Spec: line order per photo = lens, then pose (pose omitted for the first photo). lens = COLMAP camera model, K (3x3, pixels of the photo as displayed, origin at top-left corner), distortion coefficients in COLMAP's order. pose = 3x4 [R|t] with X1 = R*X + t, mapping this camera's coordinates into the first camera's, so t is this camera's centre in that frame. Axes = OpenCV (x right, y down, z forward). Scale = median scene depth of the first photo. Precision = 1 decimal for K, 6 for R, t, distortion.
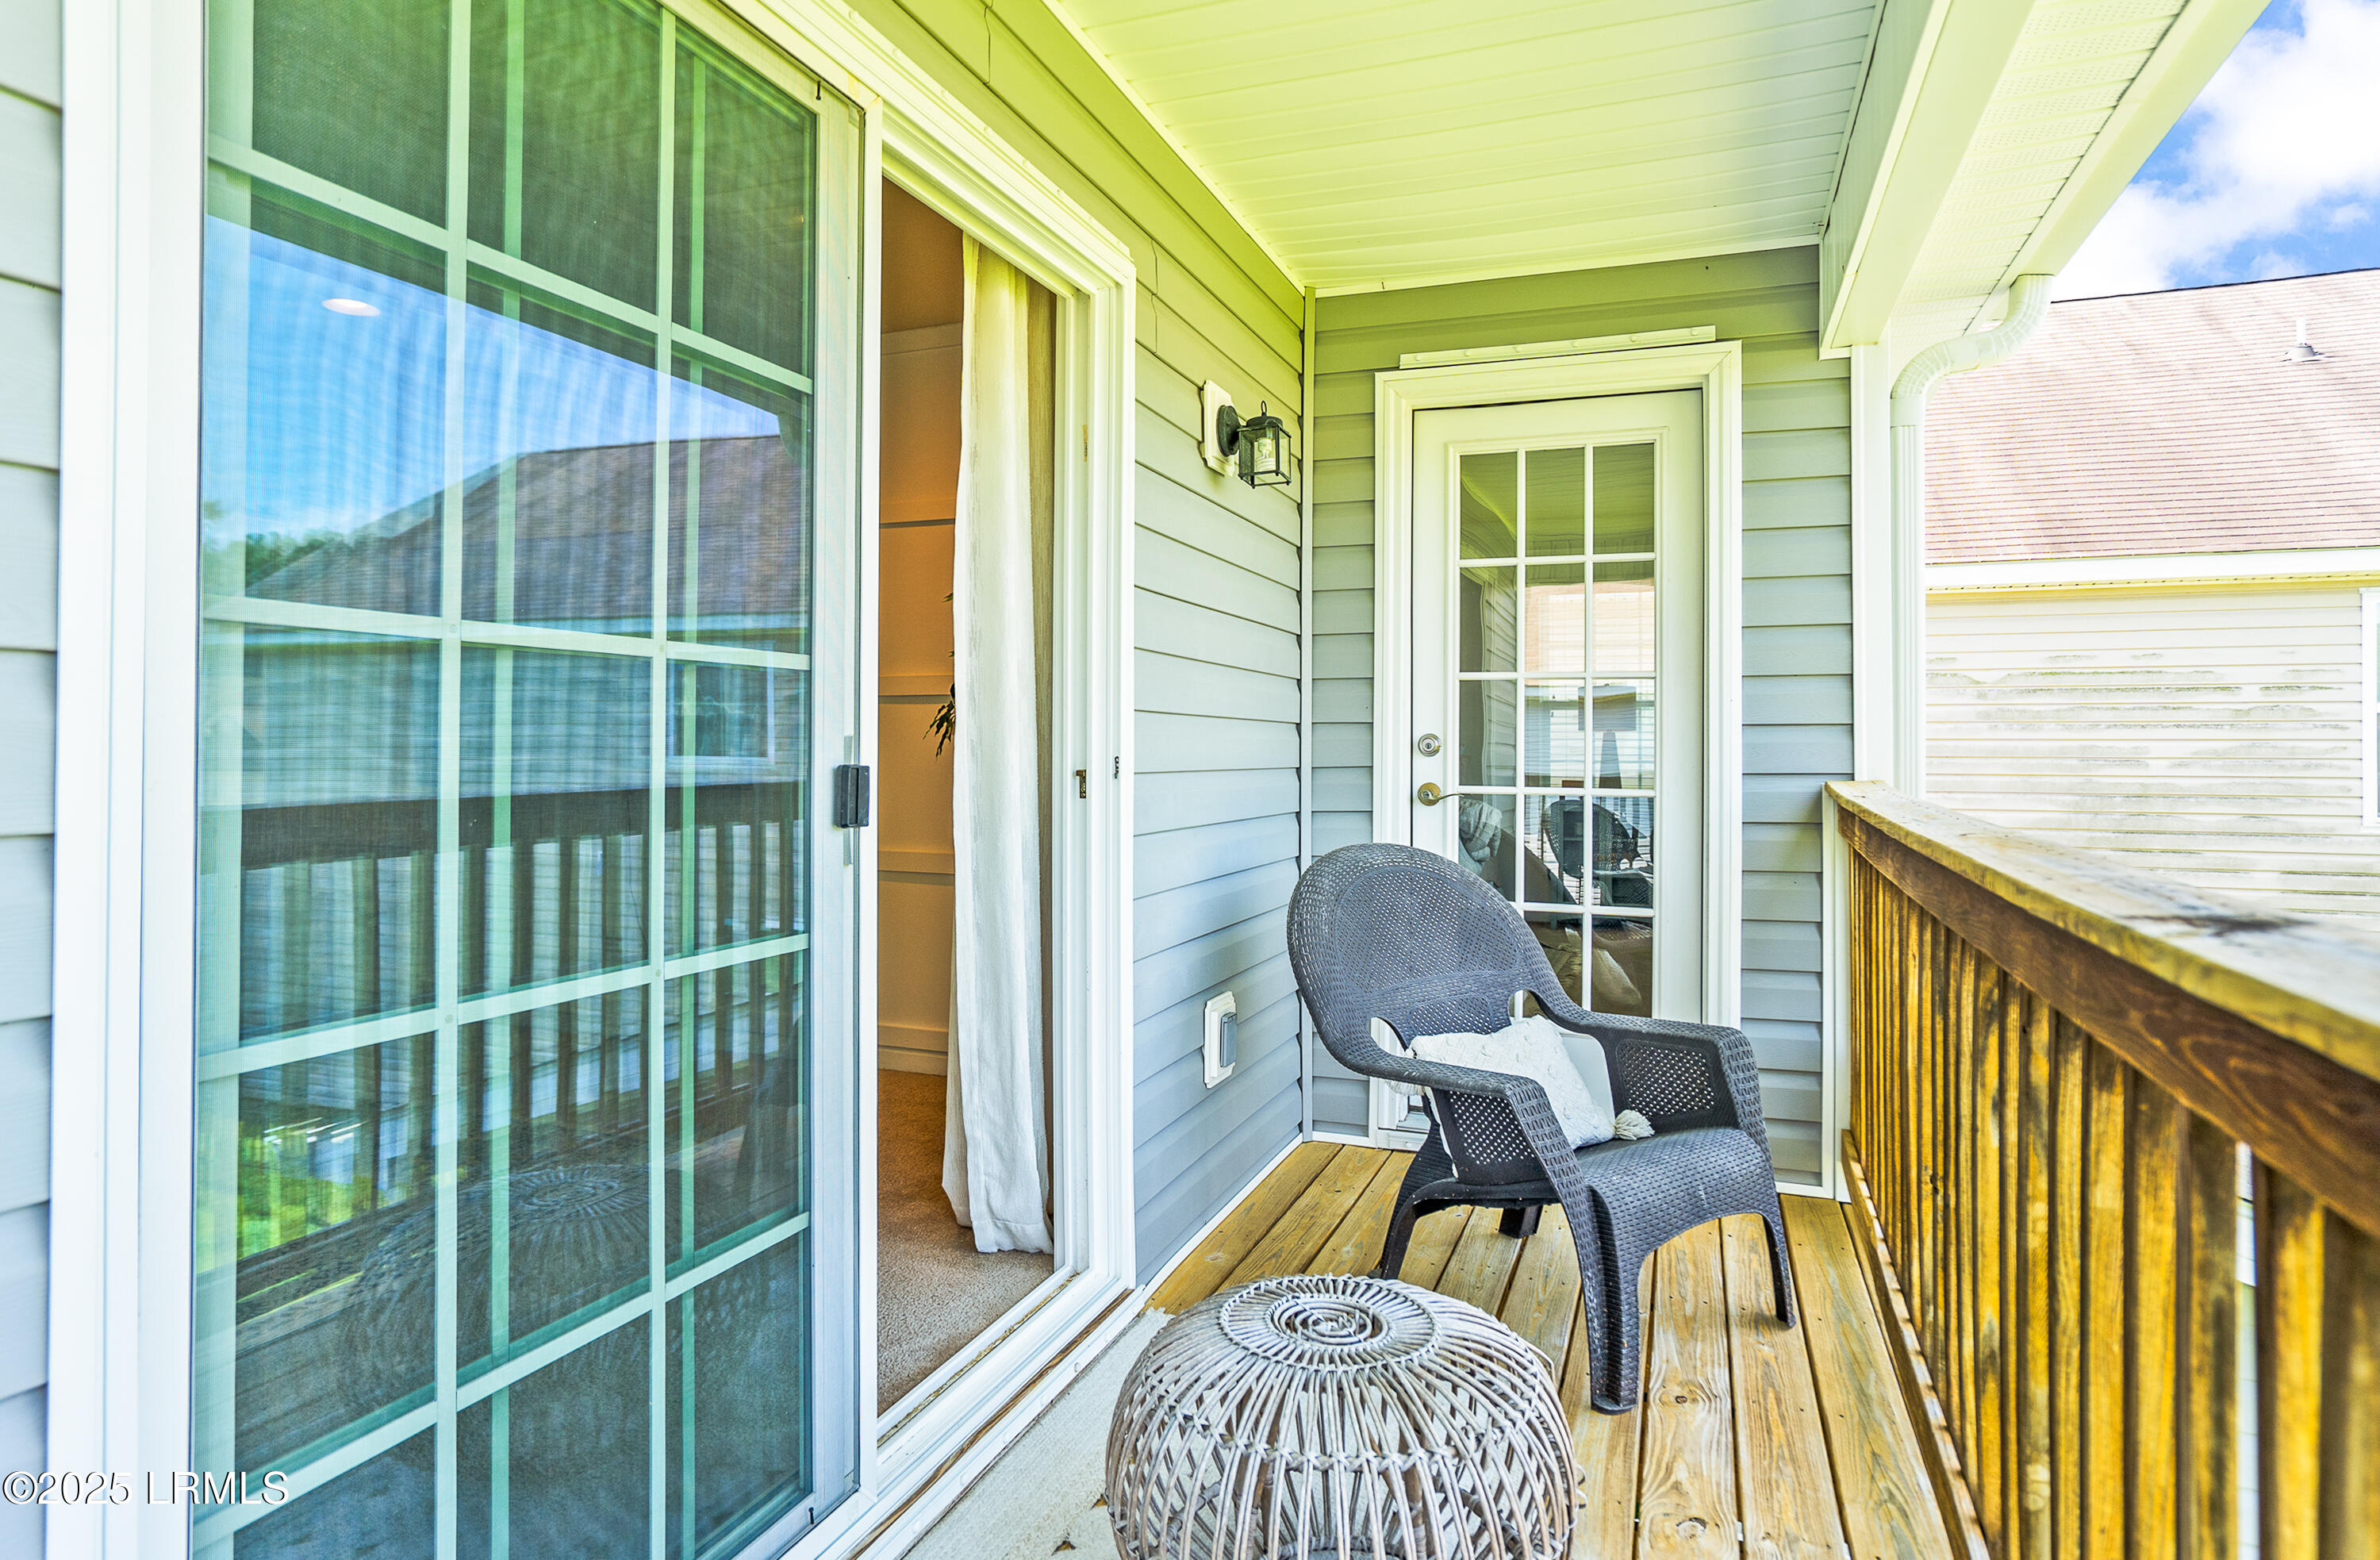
lens RADIAL K [[1310.3, 0, 1302.3], [0, 1310.3, 763.4], [0, 0, 1]] dist [-0.001102, 0.004233]
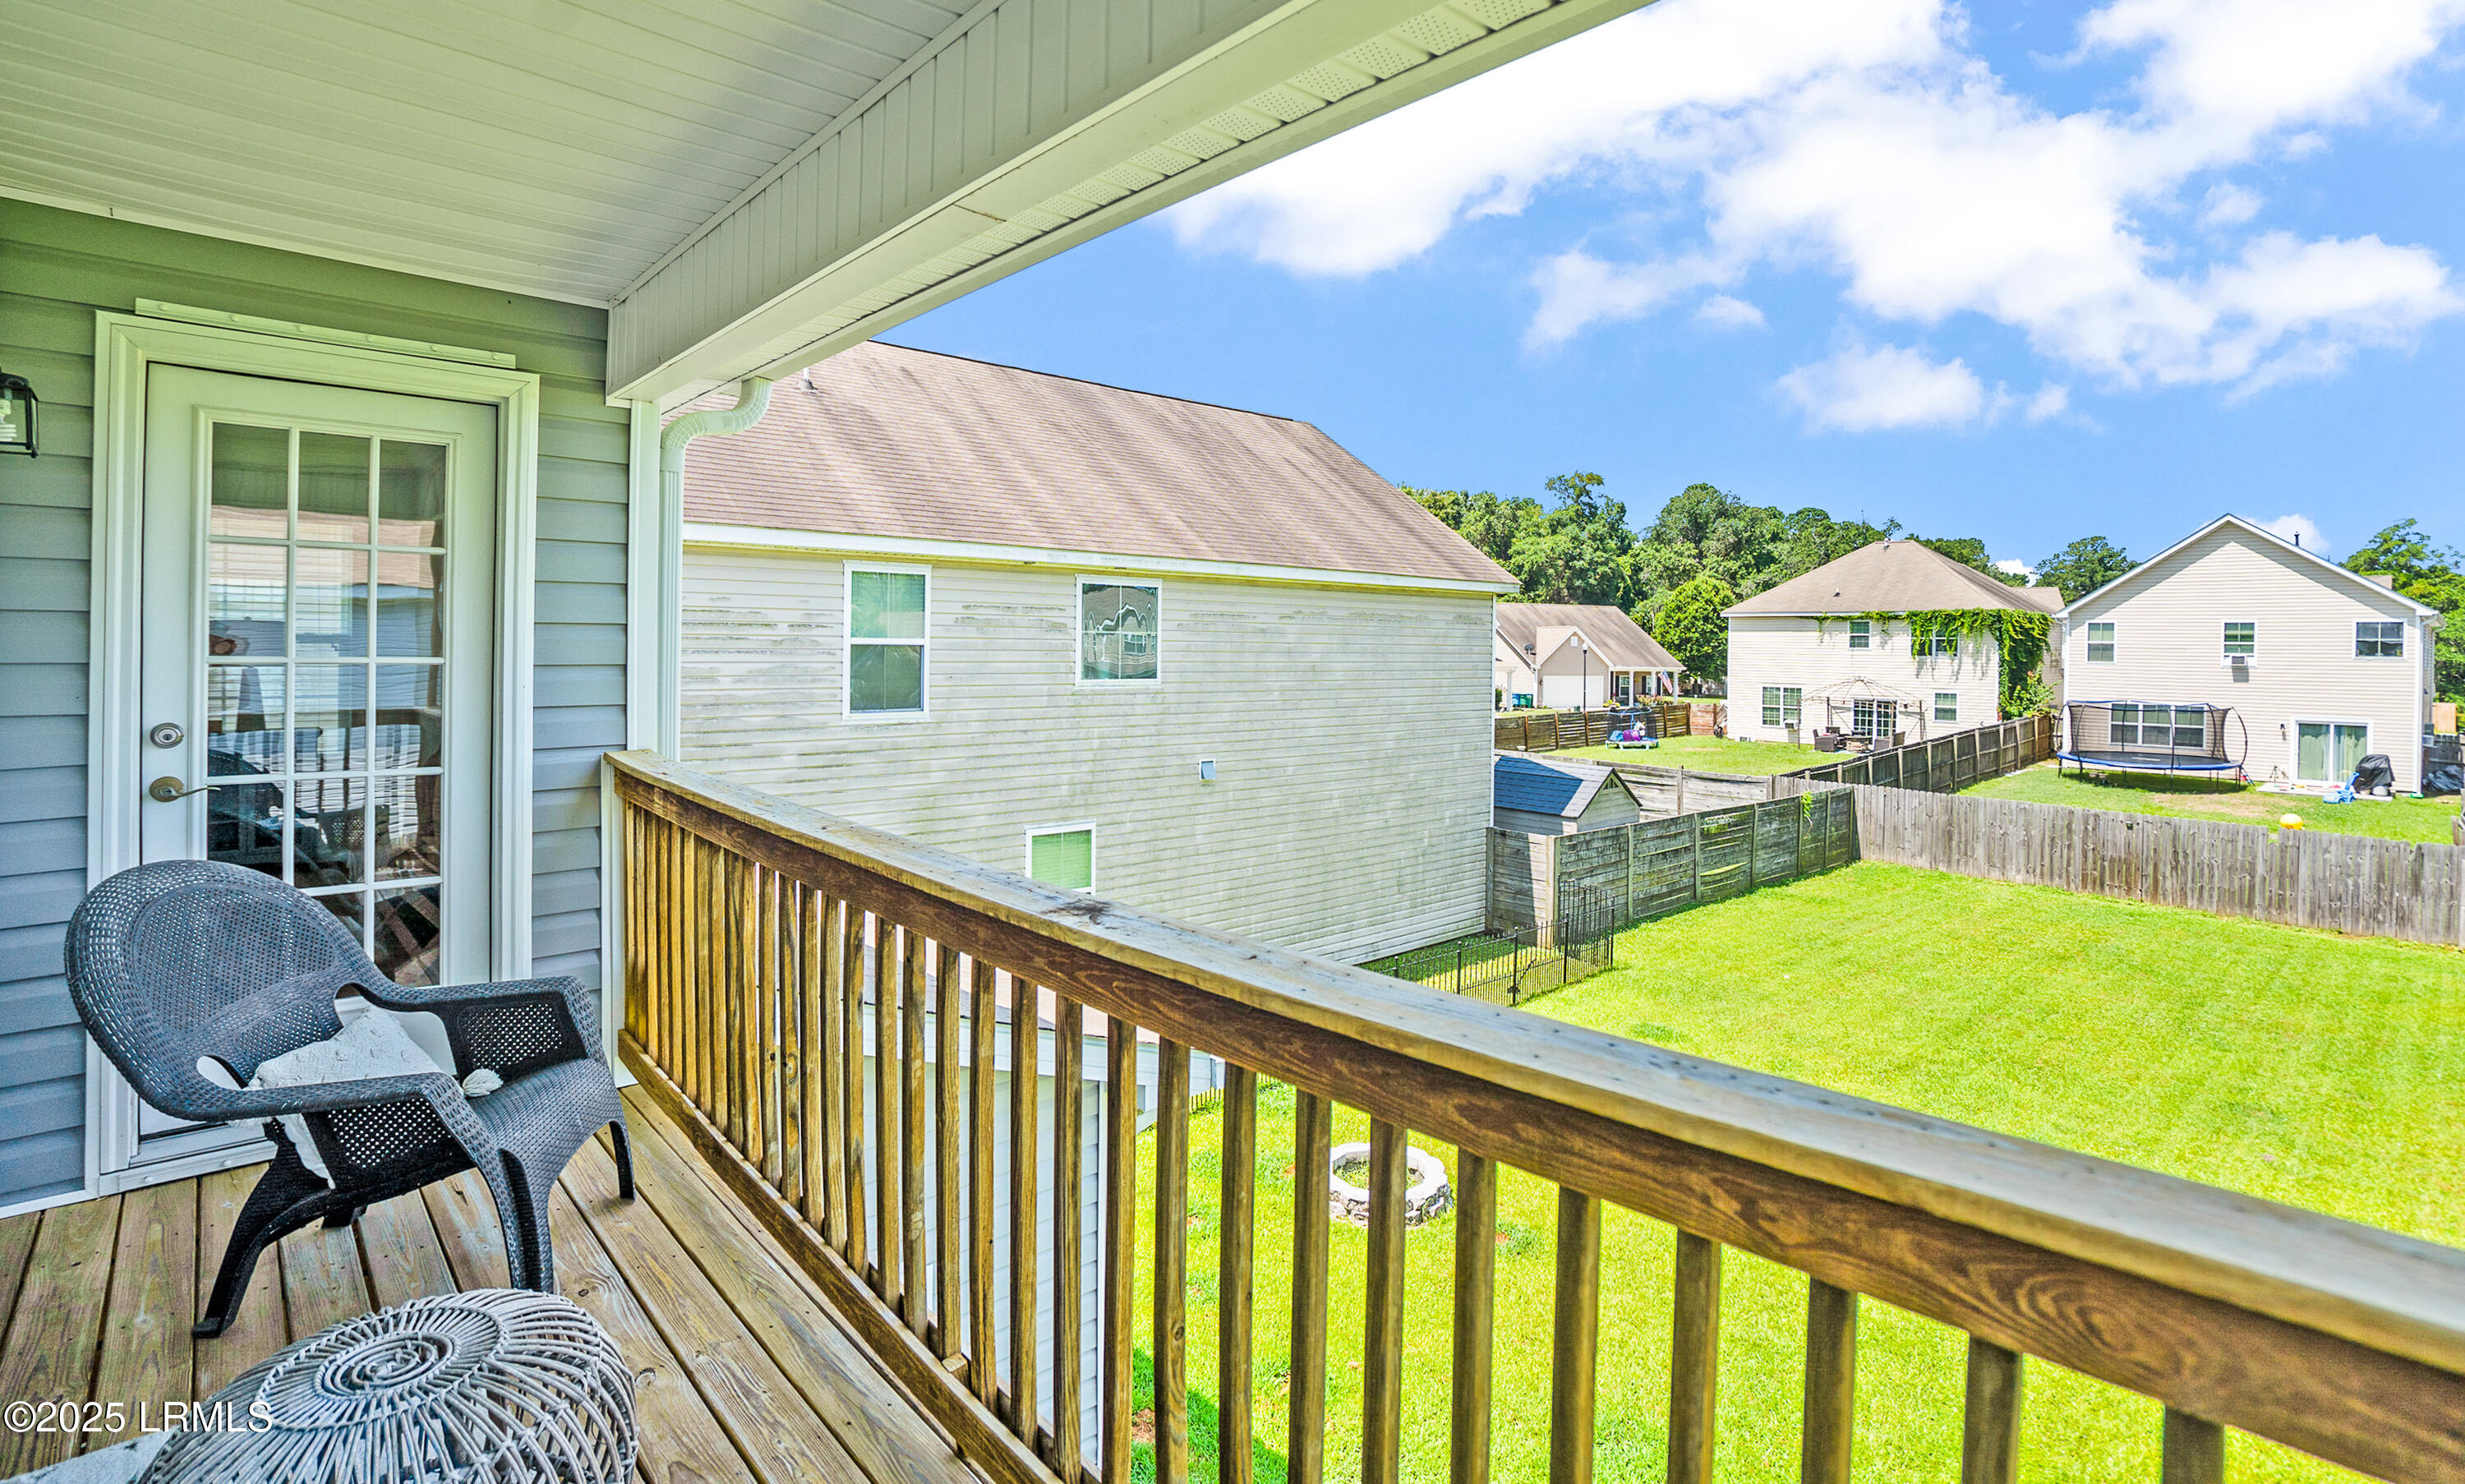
lens RADIAL K [[1205.9, 0, 1220.7], [0, 1205.9, 648.8], [0, 0, 1]] dist [-0.039308, 0.011707]
pose [[0.463667, -0.013994, 0.885899, -0.317113], [-0.023444, 0.999331, 0.028056, -0.126619], [-0.885699, -0.033777, 0.463029, -0.020161]]
